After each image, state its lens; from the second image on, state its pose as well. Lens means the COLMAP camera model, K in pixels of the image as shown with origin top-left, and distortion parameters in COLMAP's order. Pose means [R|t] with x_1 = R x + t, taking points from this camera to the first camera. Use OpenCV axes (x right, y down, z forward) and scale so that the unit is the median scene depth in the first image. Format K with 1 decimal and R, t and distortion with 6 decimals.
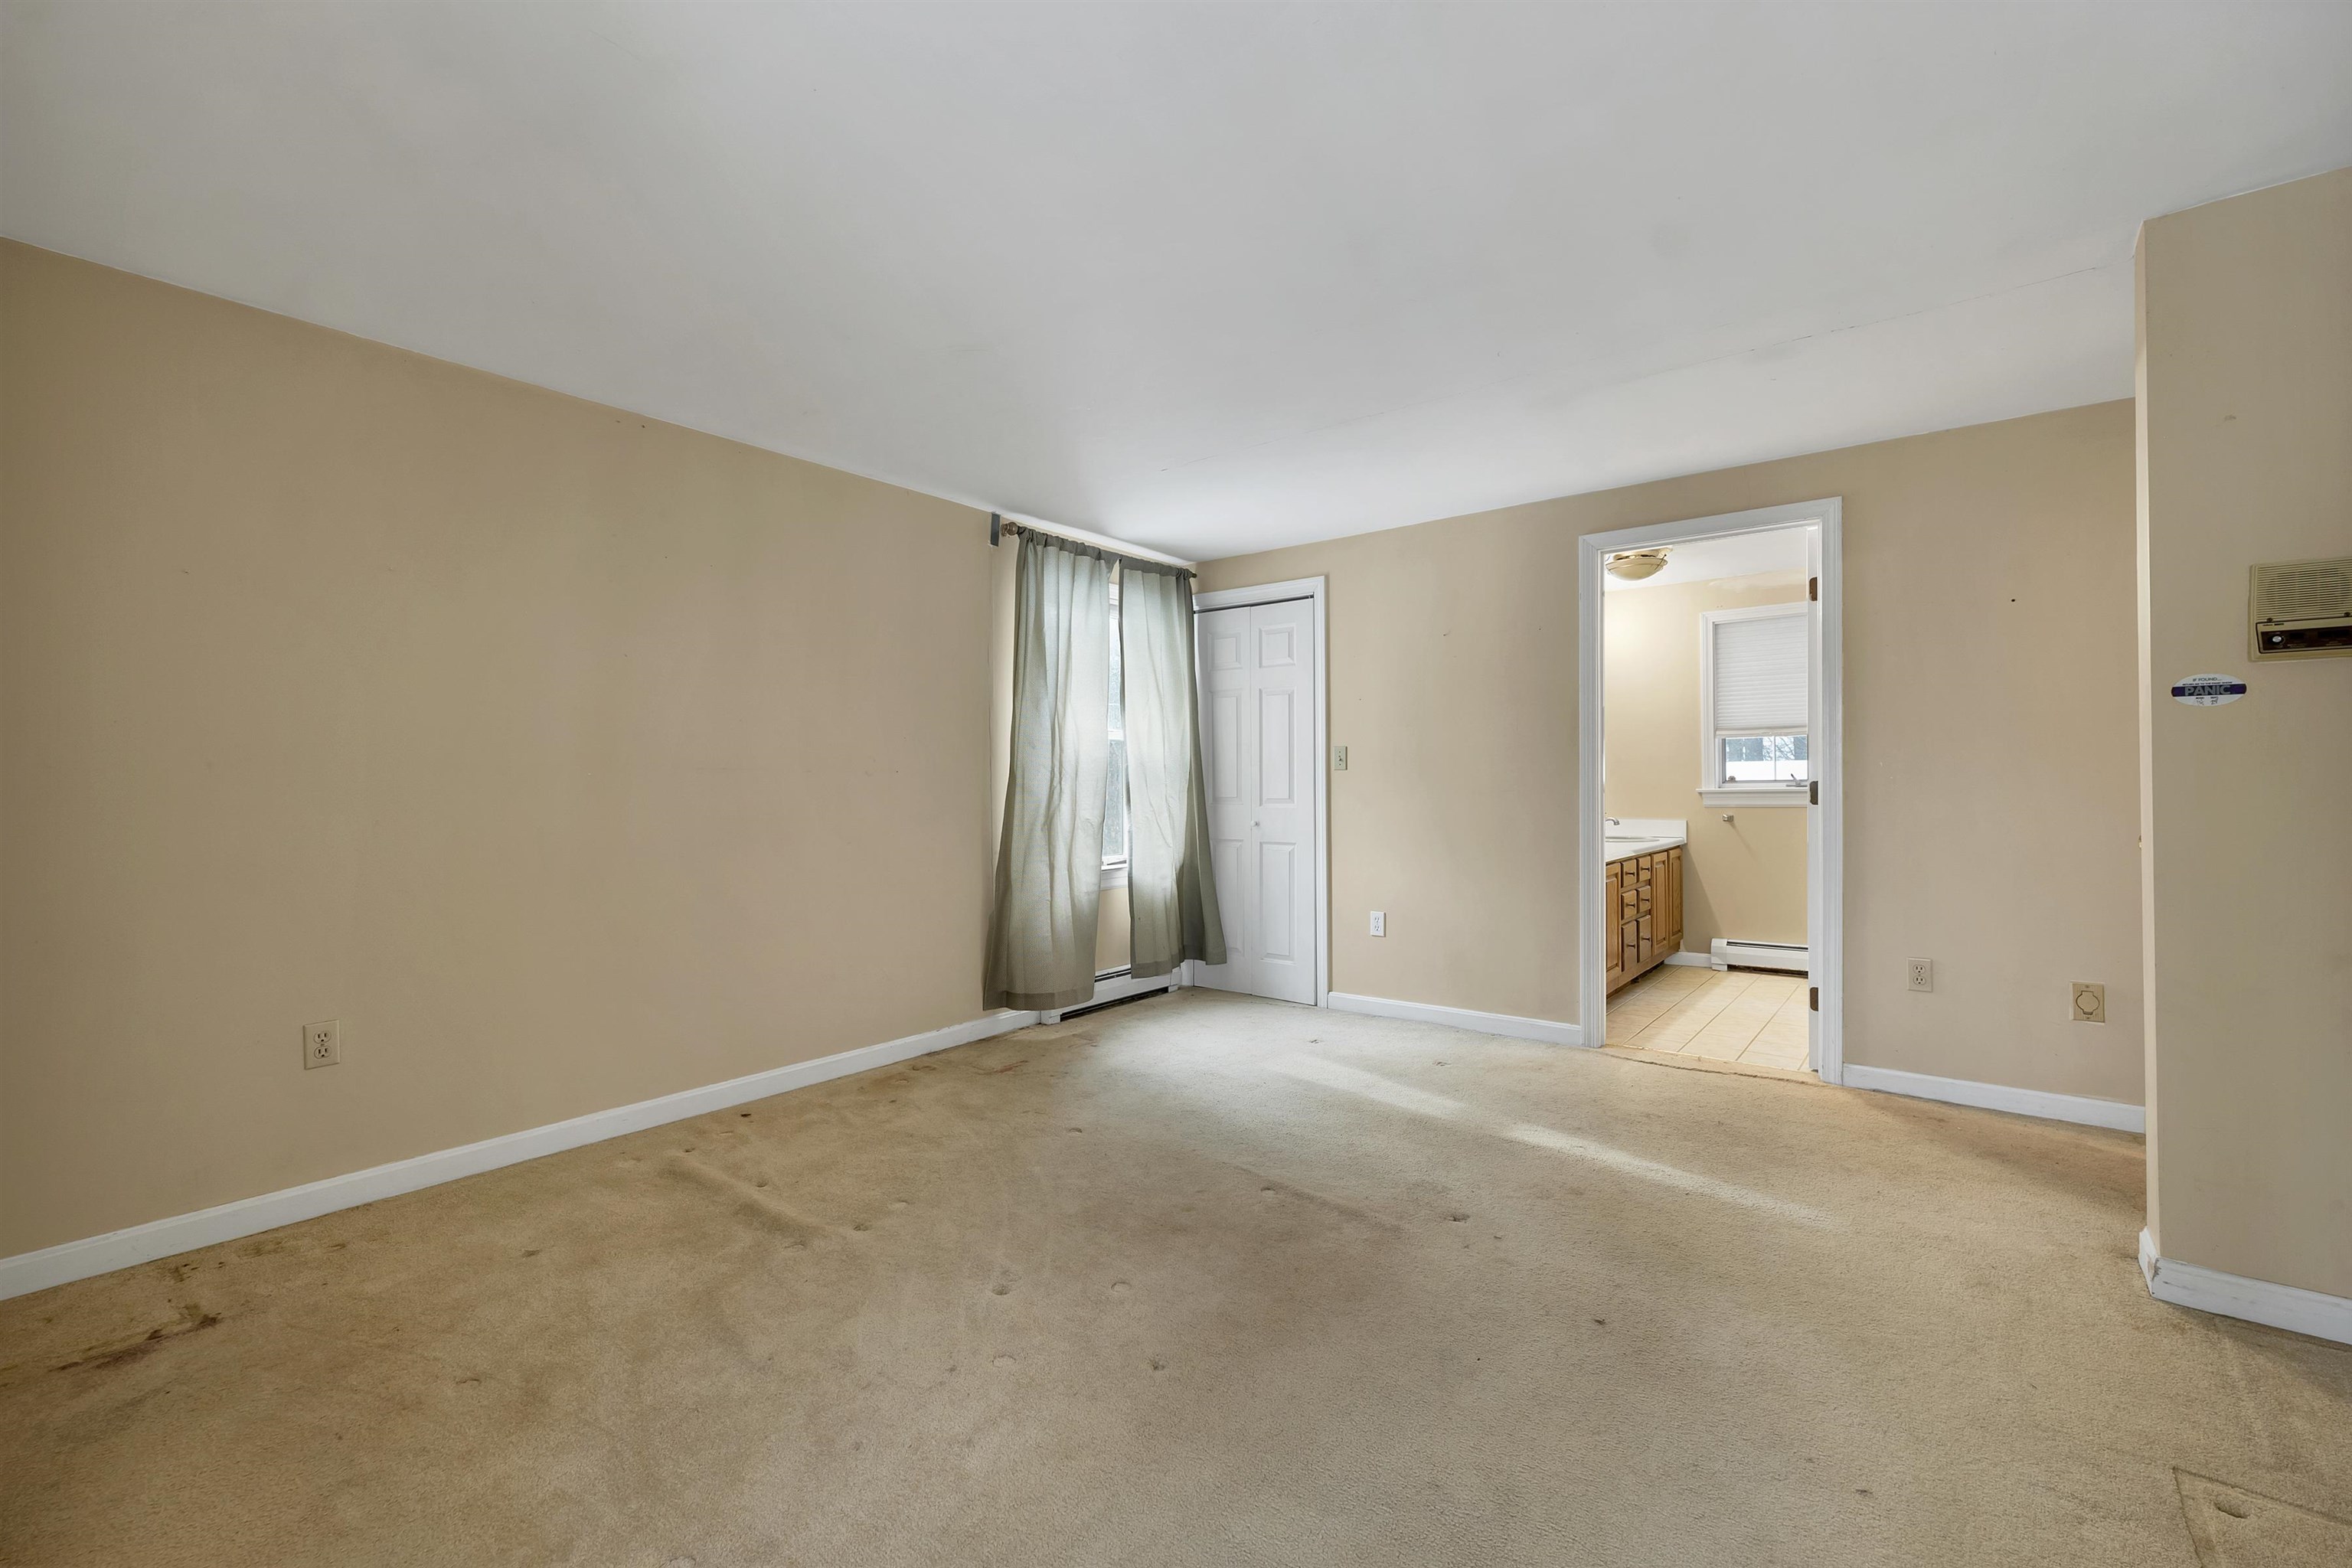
lens RADIAL K [[976.7, 0, 1176.0], [0, 976.7, 784.0], [0, 0, 1]] dist [-0.000083, -0.000017]
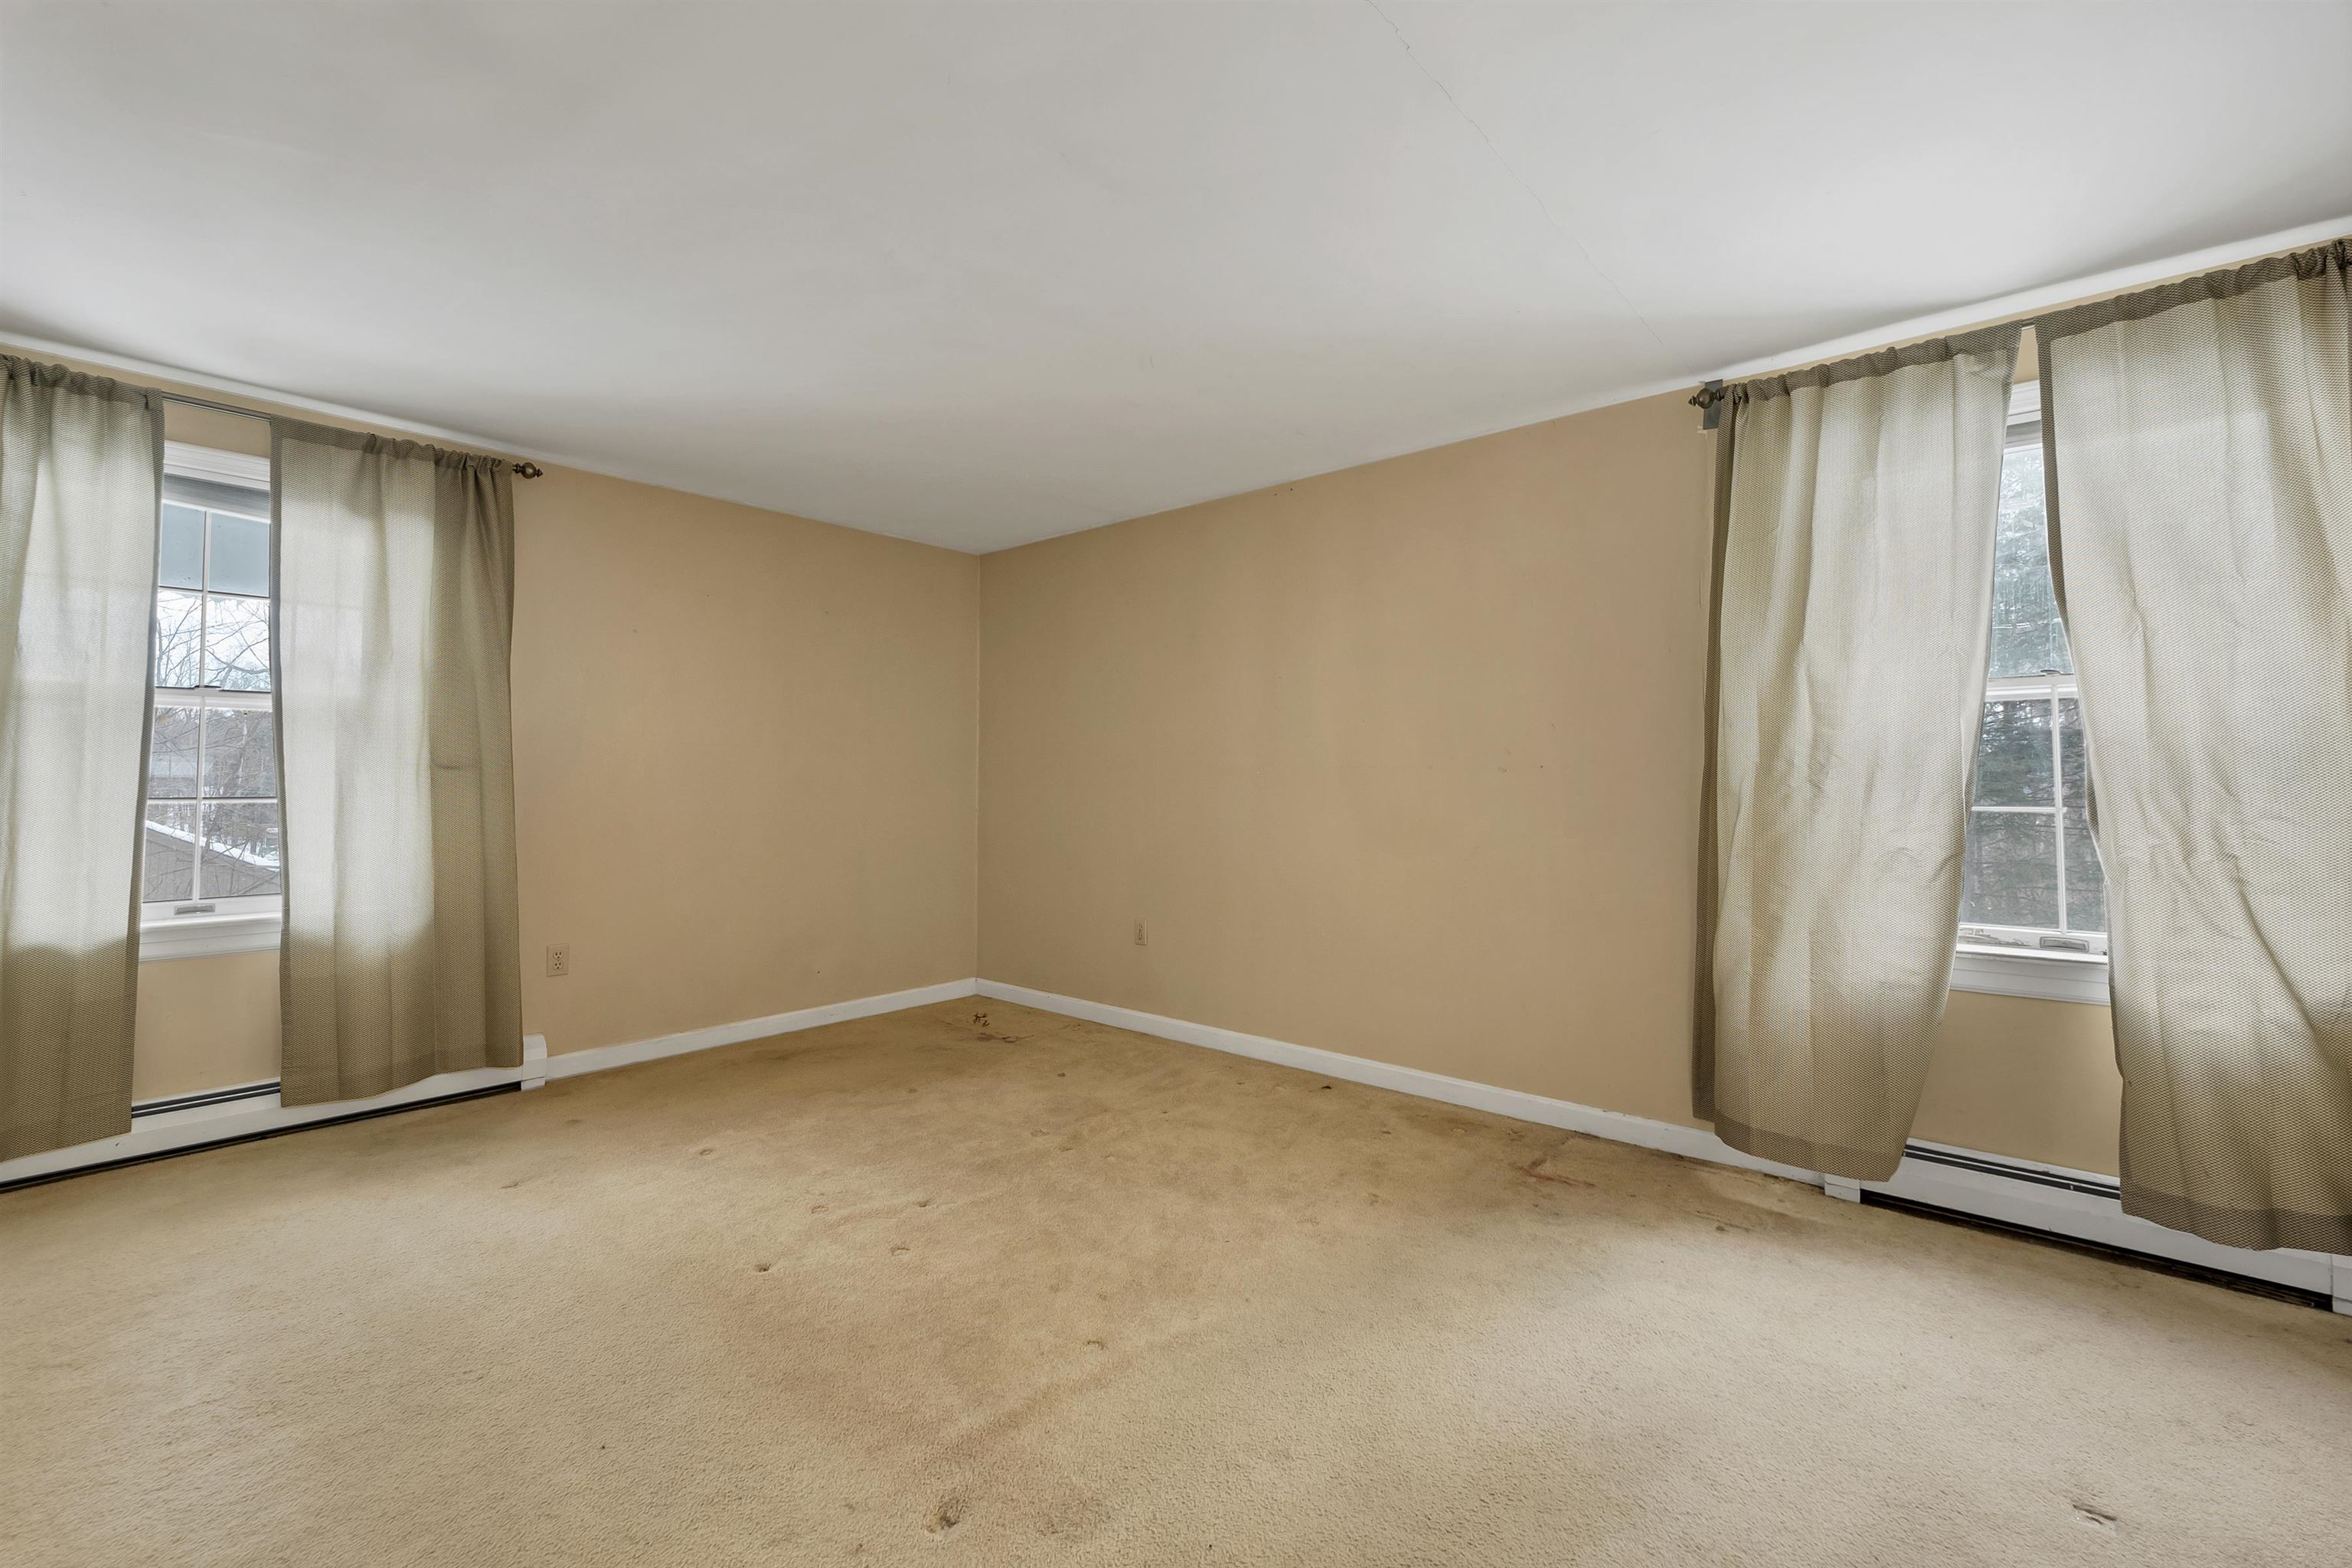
lens RADIAL K [[976.7, 0, 1176.0], [0, 976.7, 784.0], [0, 0, 1]] dist [-0.000083, -0.000017]
pose [[-0.032160, 0.007571, -0.999454, 0.530513], [-0.002709, 0.999967, 0.007662, -0.006219], [0.999479, 0.002954, -0.032139, 0.702687]]
